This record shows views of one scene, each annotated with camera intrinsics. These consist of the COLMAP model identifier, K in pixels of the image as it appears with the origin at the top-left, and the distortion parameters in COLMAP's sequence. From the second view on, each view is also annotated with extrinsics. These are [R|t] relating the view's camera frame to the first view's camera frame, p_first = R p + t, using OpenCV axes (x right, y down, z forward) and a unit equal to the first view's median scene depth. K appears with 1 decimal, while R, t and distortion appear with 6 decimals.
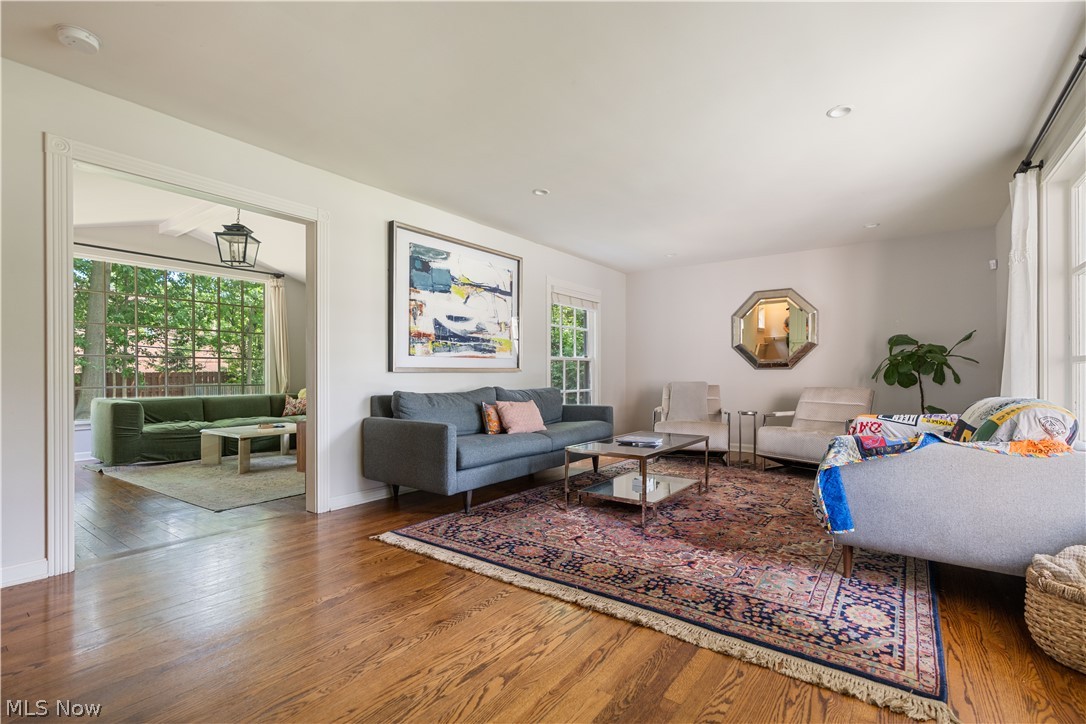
lens RADIAL K [[488.1, 0, 544.1], [0, 488.1, 369.6], [0, 0, 1]] dist [0.001225, 0.000099]
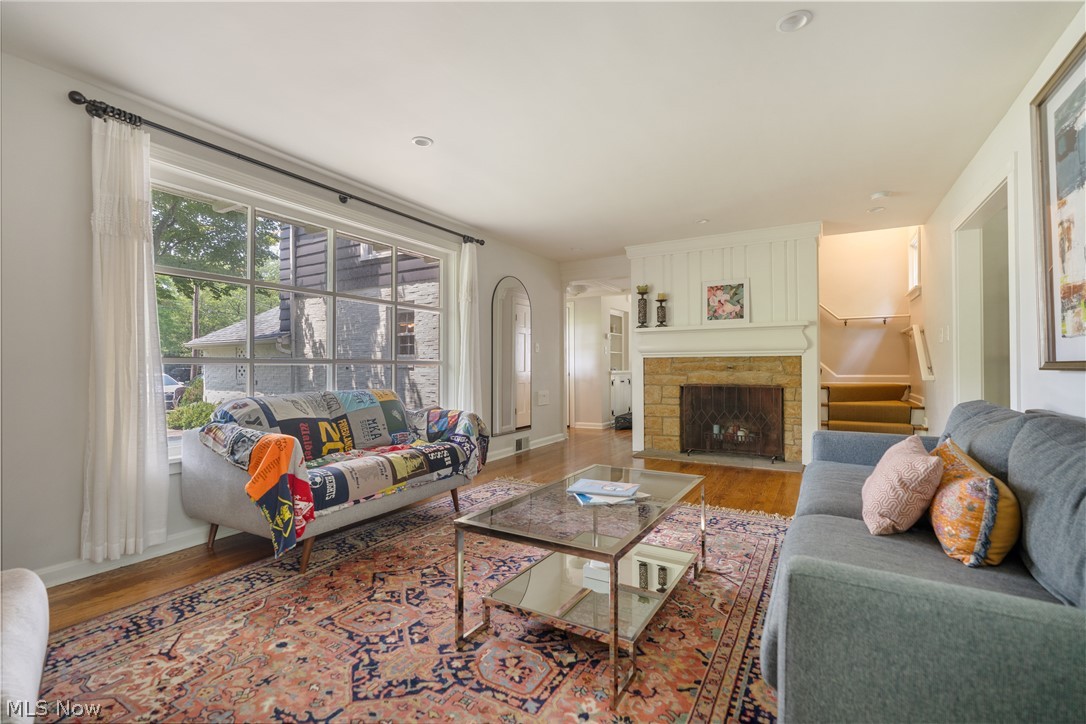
lens RADIAL K [[488.1, 0, 542.1], [0, 488.1, 363.1], [0, 0, 1]] dist [0.001225, 0.000099]
pose [[-0.993521, 0.003686, -0.113592, 0.376790], [0.005453, 0.999869, -0.015250, 0.003253], [0.113520, -0.015771, -0.993410, 1.762359]]
